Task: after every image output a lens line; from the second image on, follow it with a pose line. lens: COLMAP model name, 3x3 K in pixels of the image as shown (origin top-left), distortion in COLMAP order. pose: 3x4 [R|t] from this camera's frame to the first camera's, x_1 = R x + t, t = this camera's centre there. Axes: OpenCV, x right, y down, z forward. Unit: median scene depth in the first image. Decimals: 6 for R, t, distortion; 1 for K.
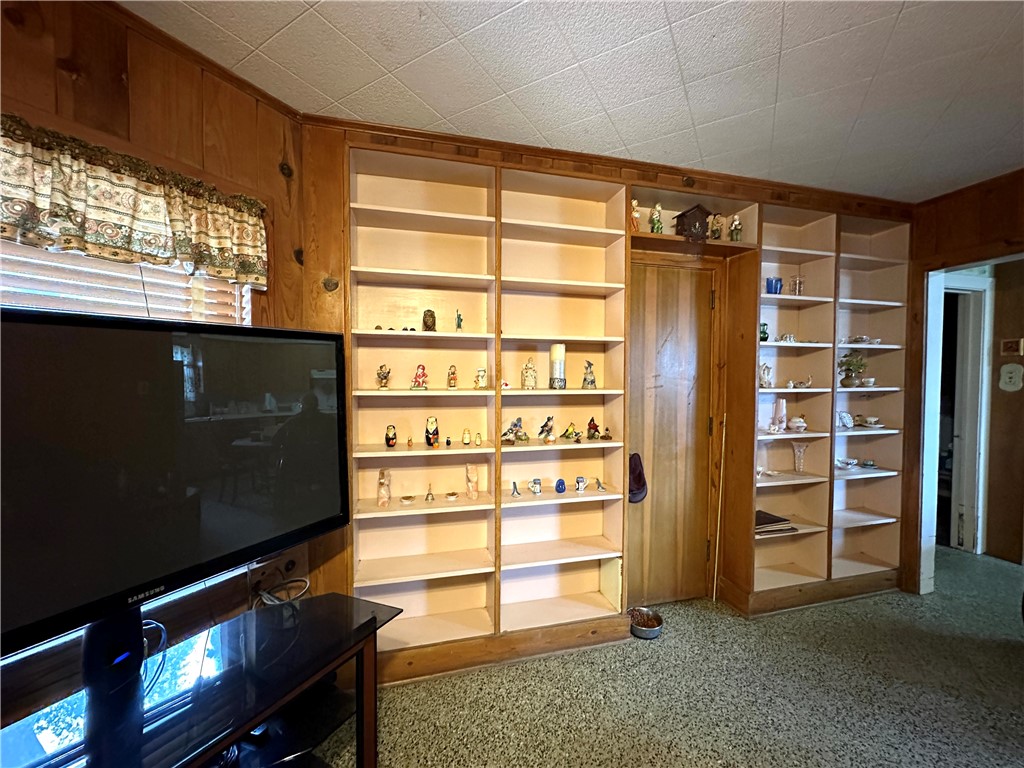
lens RADIAL K [[405.3, 0, 512.7], [0, 405.3, 384.7], [0, 0, 1]] dist [-0.001324, 0.000174]
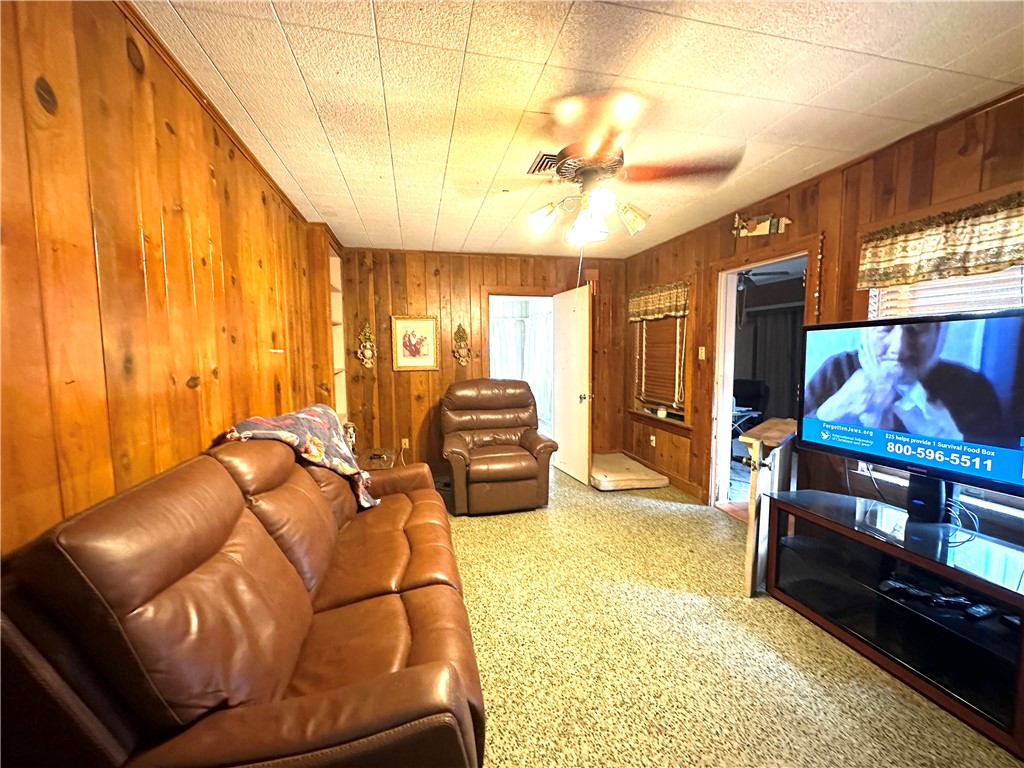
lens RADIAL K [[405.3, 0, 512.7], [0, 405.3, 384.7], [0, 0, 1]] dist [-0.001324, 0.000174]
pose [[-0.719647, 0.062016, -0.691565, 1.399642], [-0.011380, 0.994816, 0.101053, -0.016803], [0.694247, 0.080593, -0.715211, 0.875243]]
